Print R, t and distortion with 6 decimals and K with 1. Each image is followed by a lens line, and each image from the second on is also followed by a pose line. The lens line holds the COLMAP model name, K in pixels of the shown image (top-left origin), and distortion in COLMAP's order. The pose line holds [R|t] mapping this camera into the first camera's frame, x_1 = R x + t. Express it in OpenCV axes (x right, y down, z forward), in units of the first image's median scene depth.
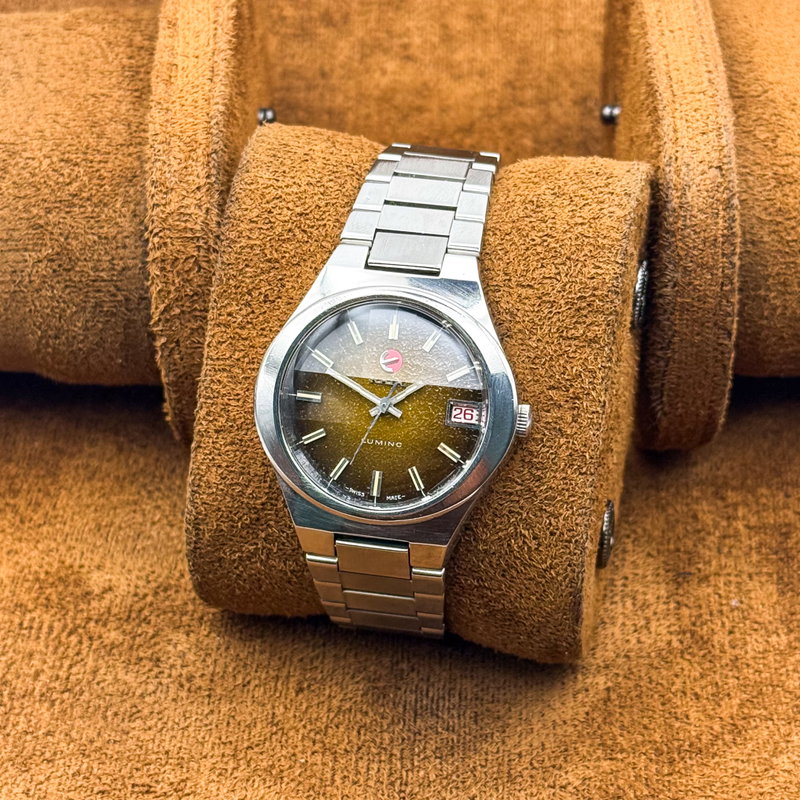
lens RADIAL K [[2124.9, 0, 398.2], [0, 2124.9, 410.6], [0, 0, 1]] dist [0.162501, -0.325282]
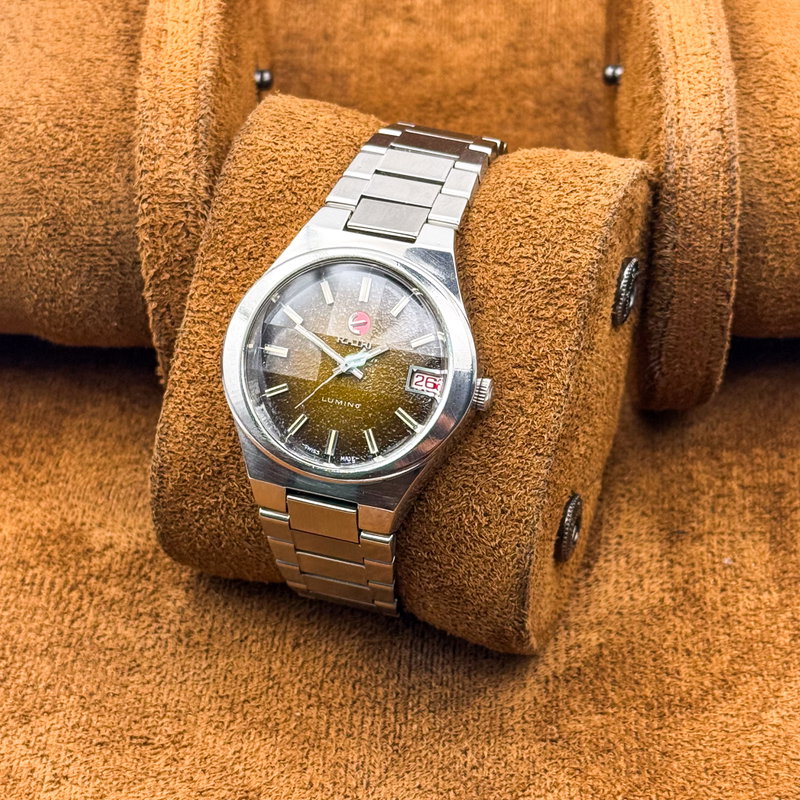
lens RADIAL K [[2124.9, 0, 398.2], [0, 2124.9, 410.6], [0, 0, 1]] dist [0.162501, -0.325282]
pose [[0.991500, 0.097181, -0.086504, 0.104134], [-0.101835, 0.993488, -0.051109, 0.066186], [0.080974, 0.059483, 0.994940, 0.001480]]
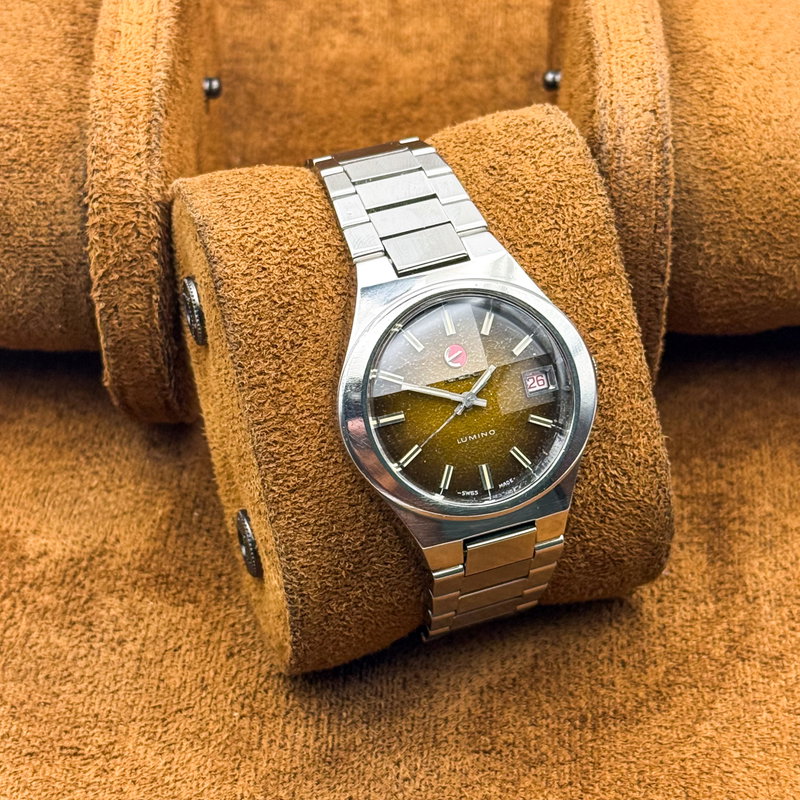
lens RADIAL K [[2124.9, 0, 398.2], [0, 2124.9, 410.6], [0, 0, 1]] dist [0.162501, -0.325282]
pose [[0.860054, -0.341459, 0.379094, -0.402756], [0.342552, 0.937112, 0.066929, -0.073671], [-0.378107, 0.072297, 0.922935, 0.094877]]
